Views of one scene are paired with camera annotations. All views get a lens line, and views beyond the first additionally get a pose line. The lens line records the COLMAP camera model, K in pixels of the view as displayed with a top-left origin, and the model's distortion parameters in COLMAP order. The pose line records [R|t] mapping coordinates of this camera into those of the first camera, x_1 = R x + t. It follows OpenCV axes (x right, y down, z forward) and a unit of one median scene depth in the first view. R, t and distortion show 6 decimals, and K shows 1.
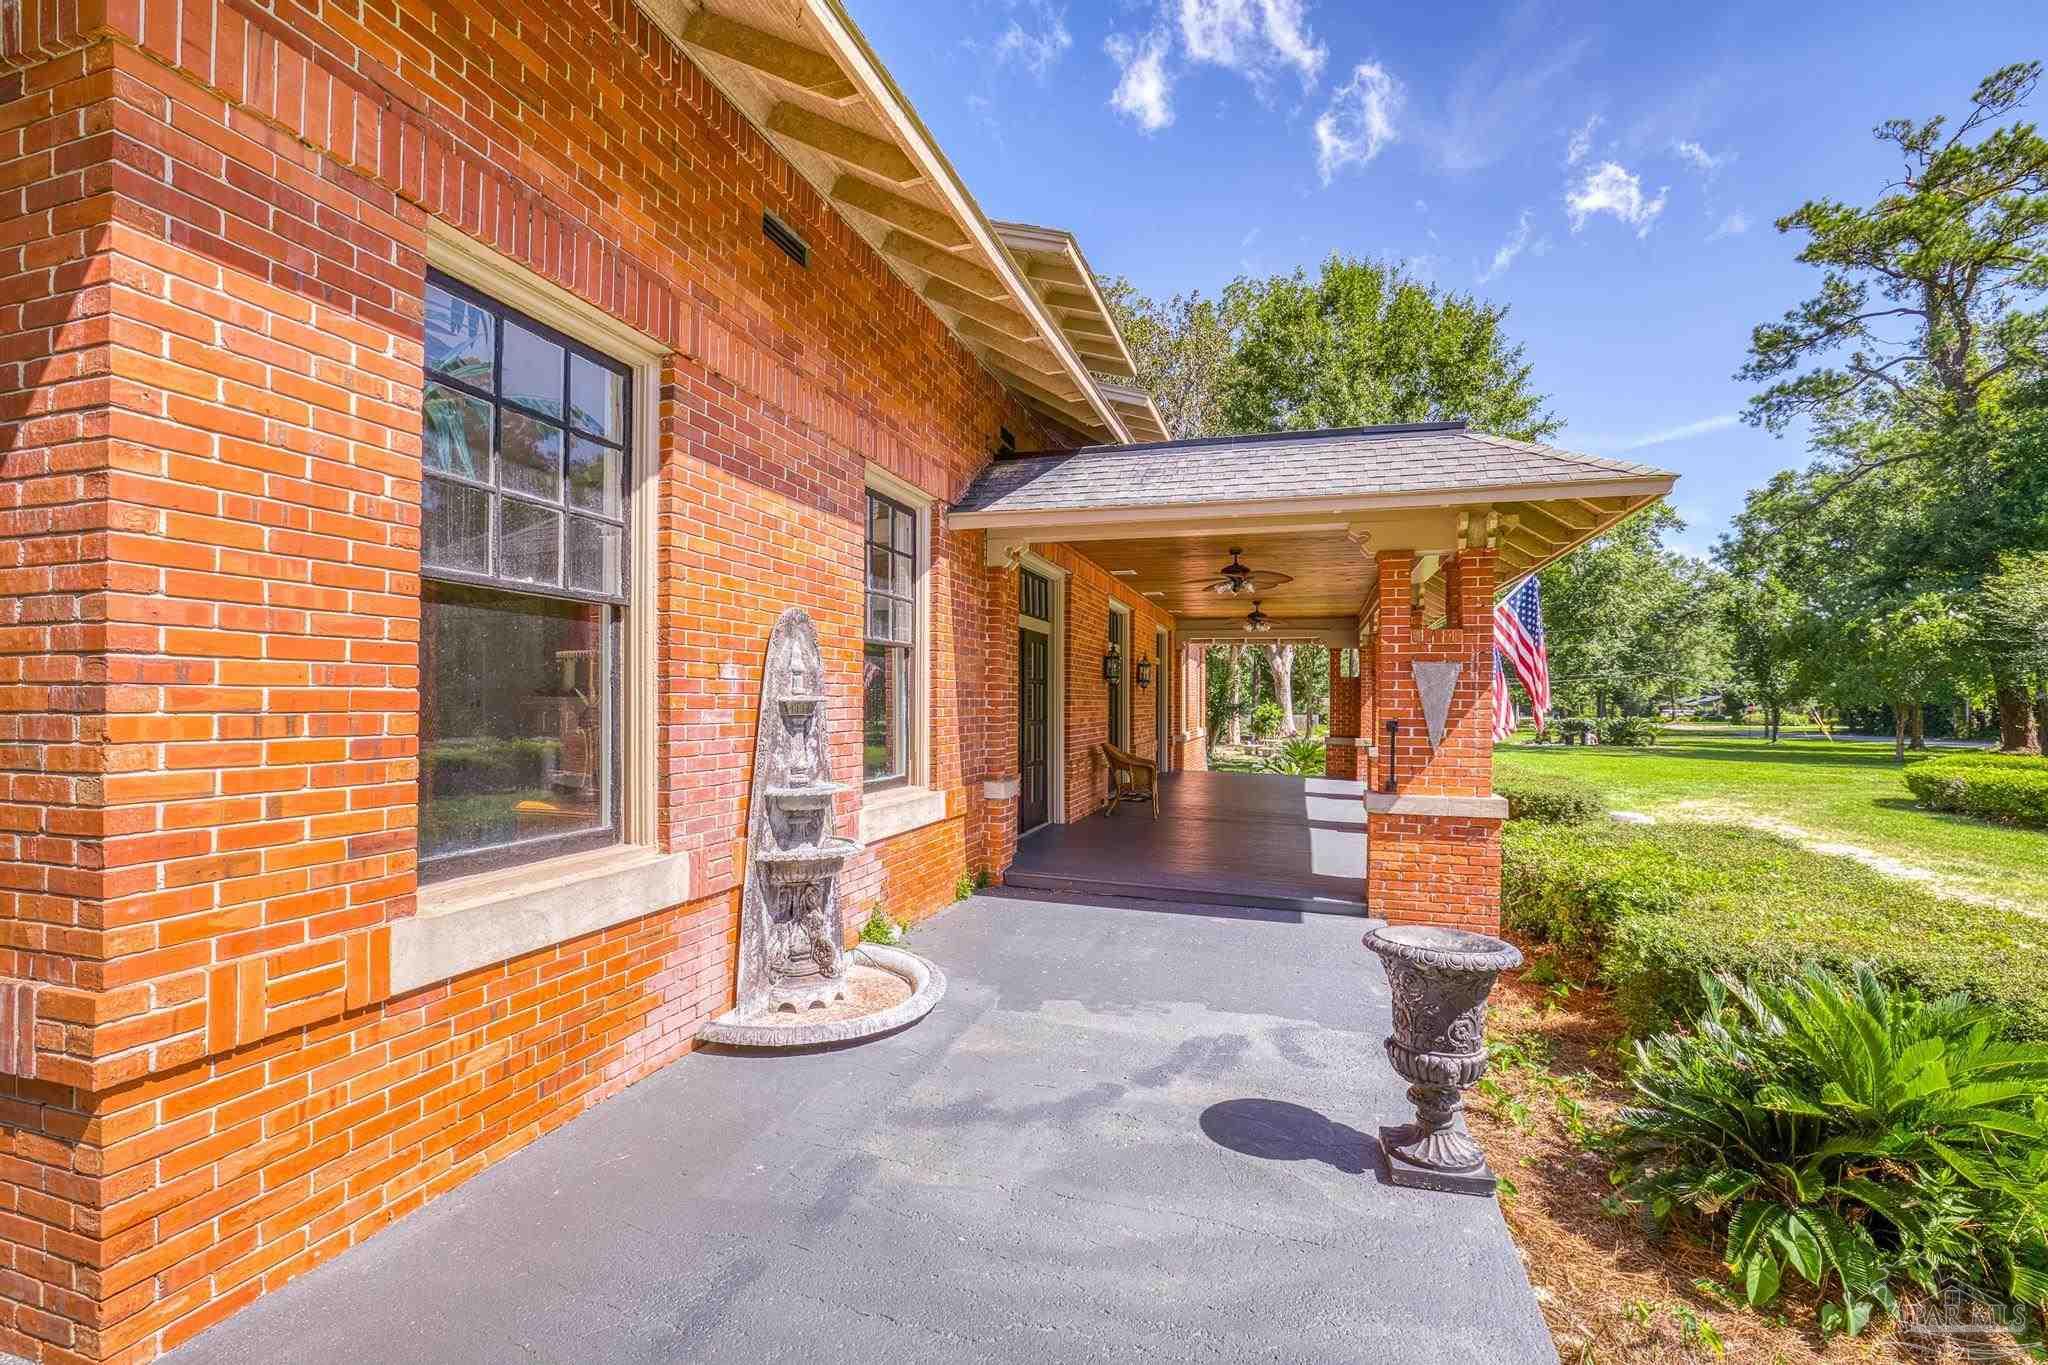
lens RADIAL K [[873.9, 0, 1017.1], [0, 873.9, 685.5], [0, 0, 1]] dist [-0.003619, 0.000200]
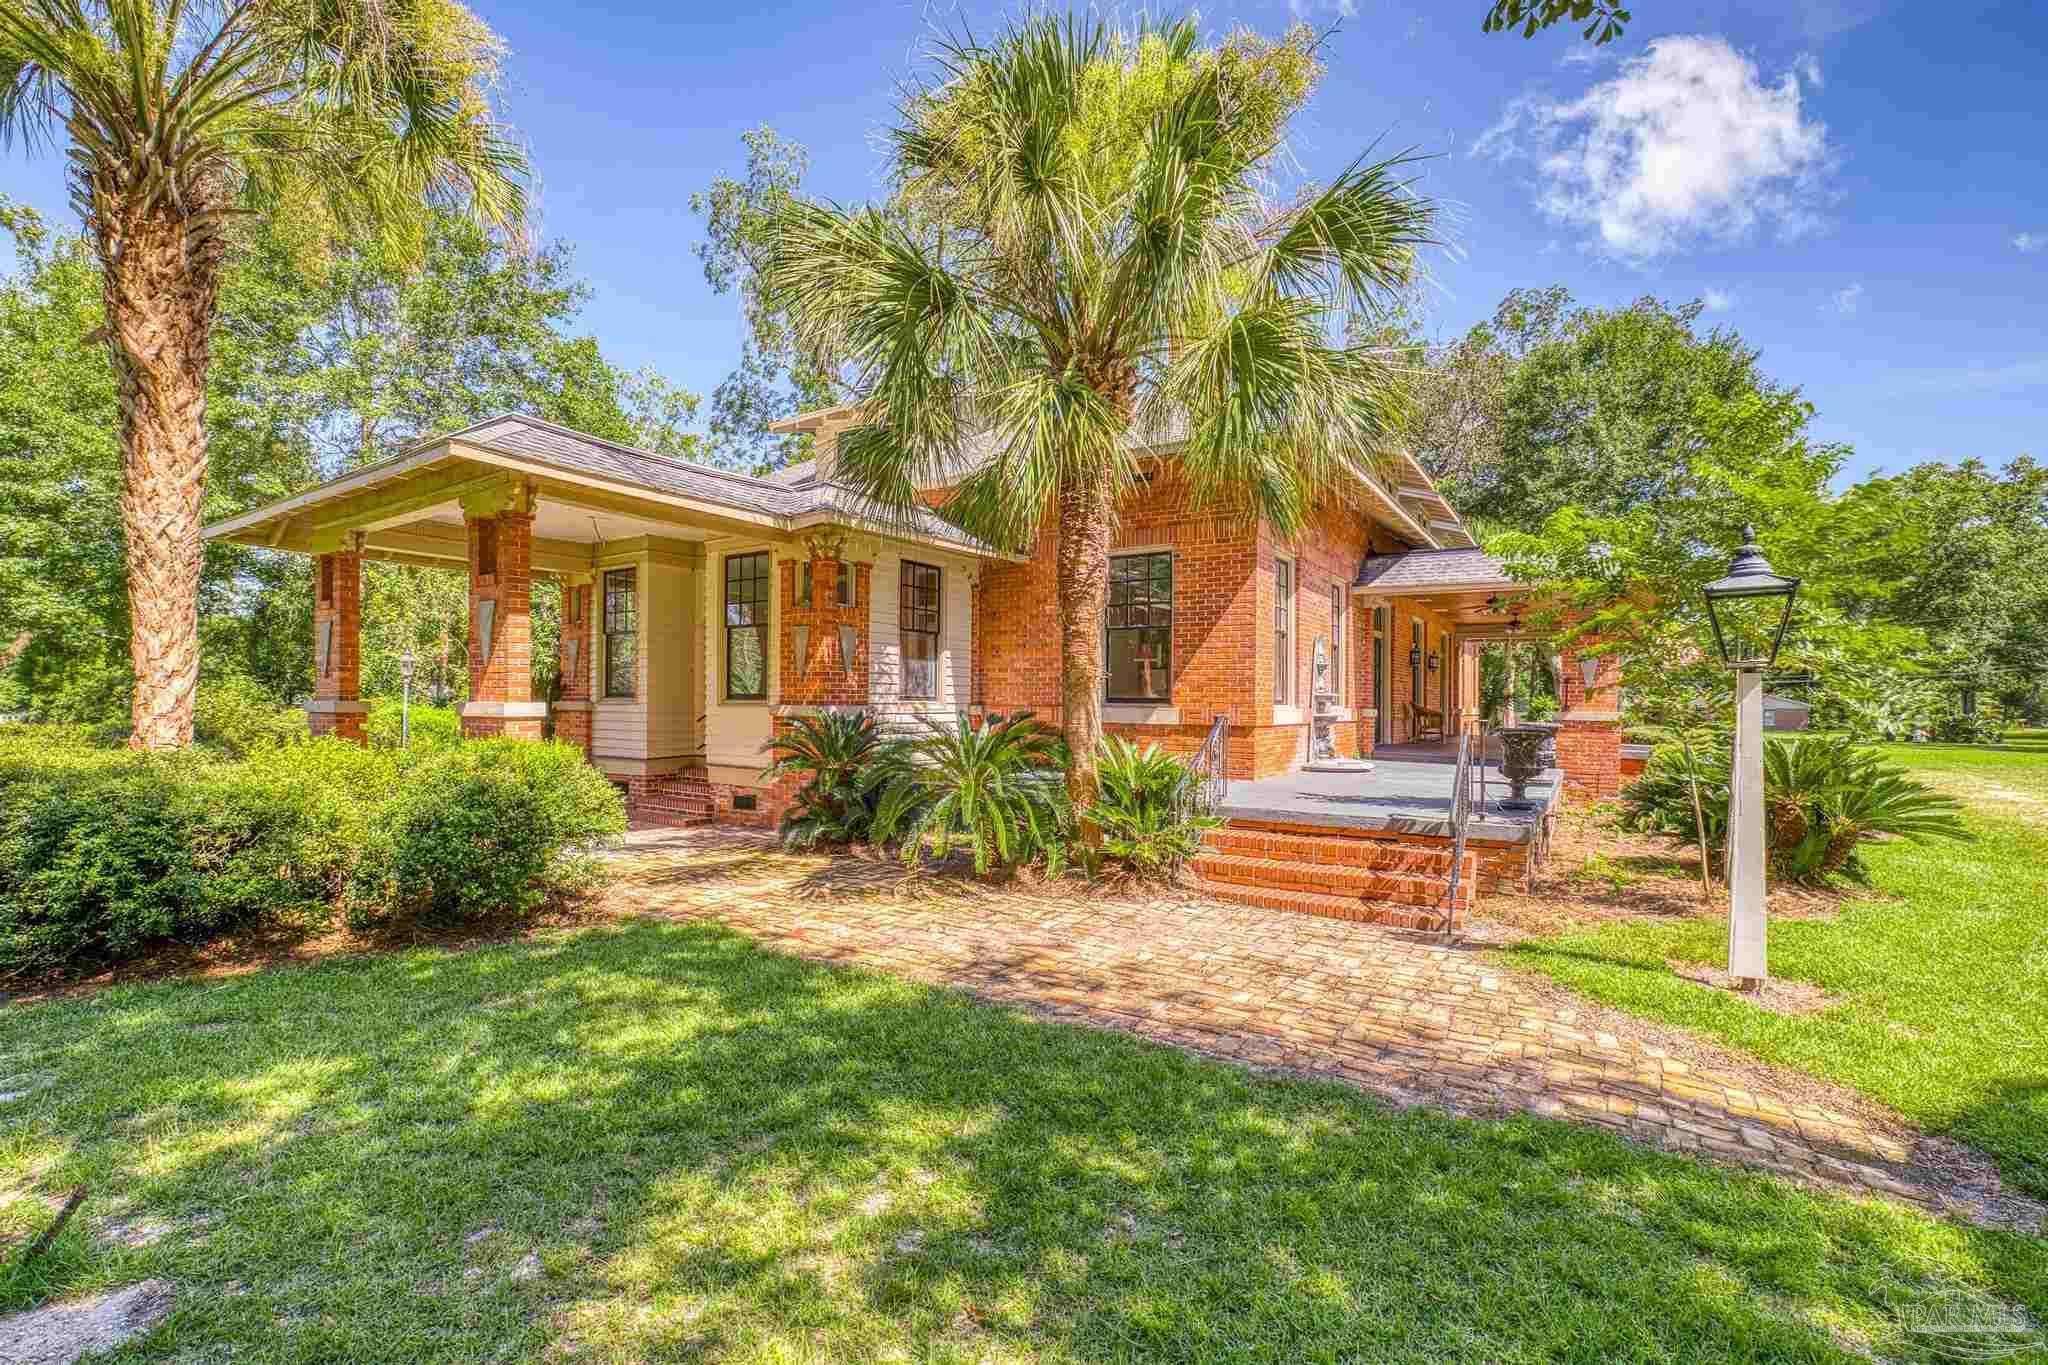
lens RADIAL K [[873.9, 0, 1040.2], [0, 873.9, 685.3], [0, 0, 1]] dist [-0.003619, 0.000200]
pose [[0.967393, -0.001361, -0.253278, -0.114999], [0.000624, 0.999995, -0.002991, 0.026408], [0.253281, 0.002735, 0.967389, -0.564157]]
